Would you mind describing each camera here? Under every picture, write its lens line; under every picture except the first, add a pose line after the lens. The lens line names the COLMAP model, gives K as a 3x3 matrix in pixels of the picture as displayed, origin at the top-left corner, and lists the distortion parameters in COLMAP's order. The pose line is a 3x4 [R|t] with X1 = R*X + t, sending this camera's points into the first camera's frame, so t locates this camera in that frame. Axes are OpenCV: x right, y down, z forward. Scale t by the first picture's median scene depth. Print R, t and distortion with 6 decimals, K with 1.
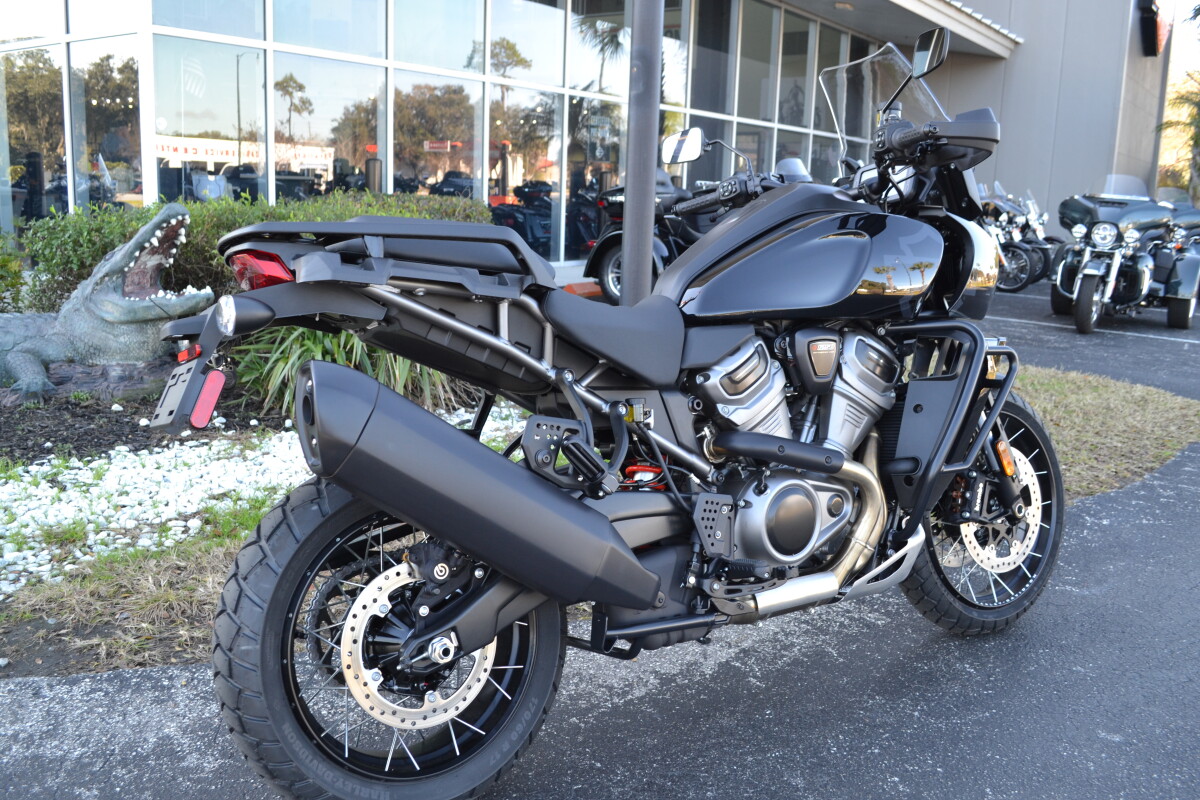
lens RADIAL K [[1031.6, 0, 597.3], [0, 1031.6, 395.3], [0, 0, 1]] dist [-0.065690, -0.003514]
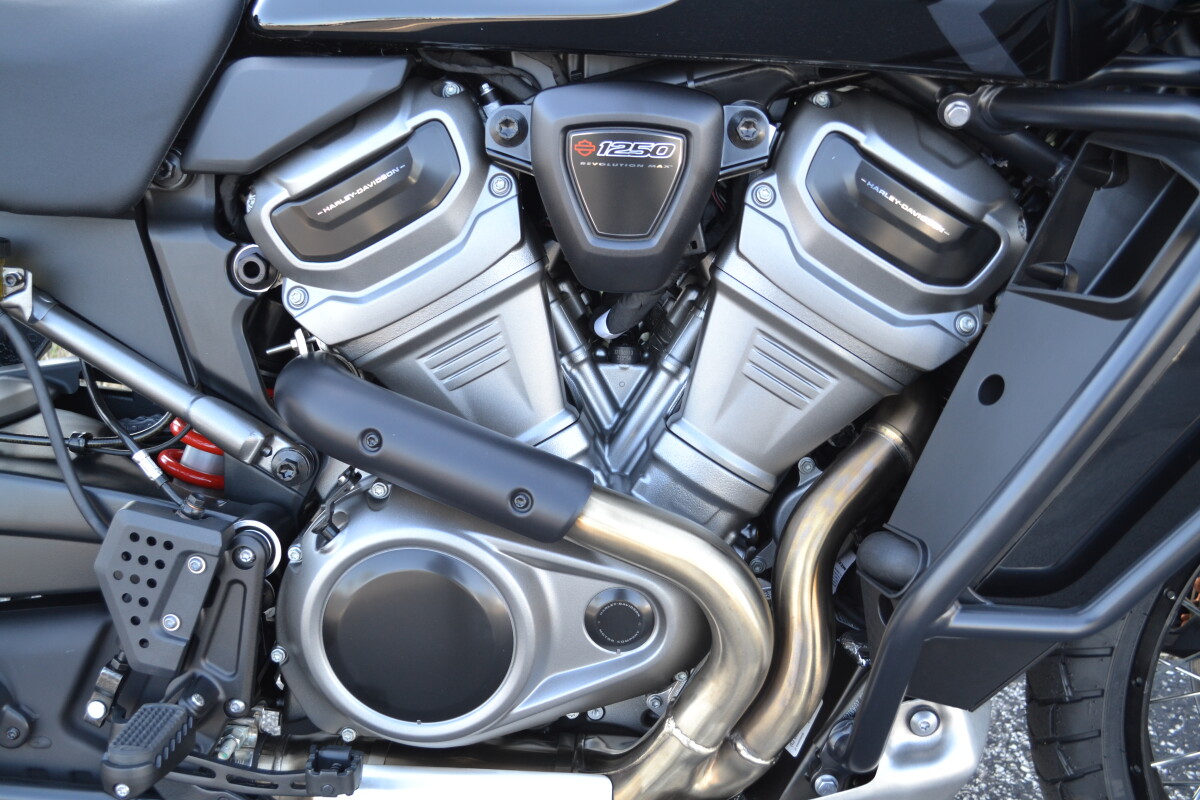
lens RADIAL K [[1240.6, 0, 599.3], [0, 1240.6, 407.4], [0, 0, 1]] dist [-0.058005, 0.000000]
pose [[0.809580, 0.222458, -0.543224, 0.462172], [-0.090615, 0.961678, 0.258776, -0.071659], [0.579973, -0.160275, 0.798713, 0.718578]]
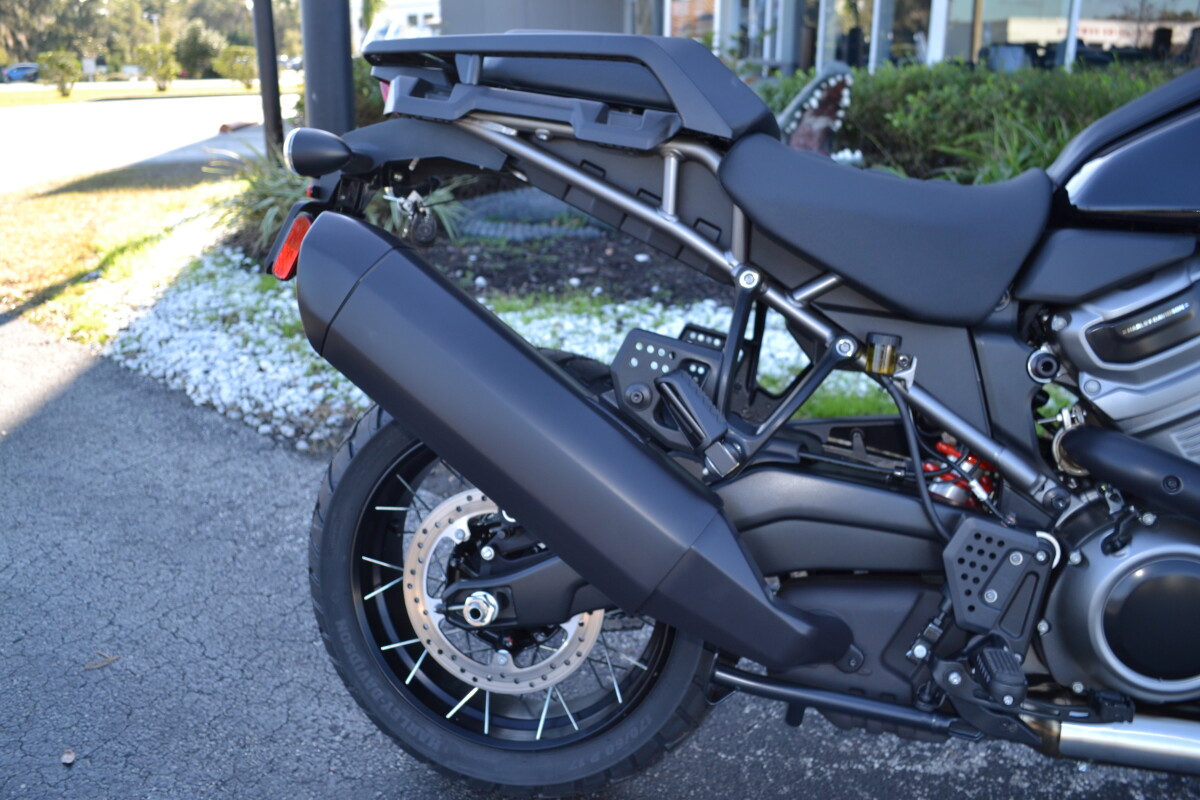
lens RADIAL K [[955.7, 0, 601.7], [0, 955.7, 403.3], [0, 0, 1]] dist [-0.062110, -0.019409]
pose [[0.665753, 0.223583, -0.711887, 0.312605], [-0.121252, 0.973788, 0.192445, -0.042076], [0.736255, -0.041803, 0.675412, 0.476902]]
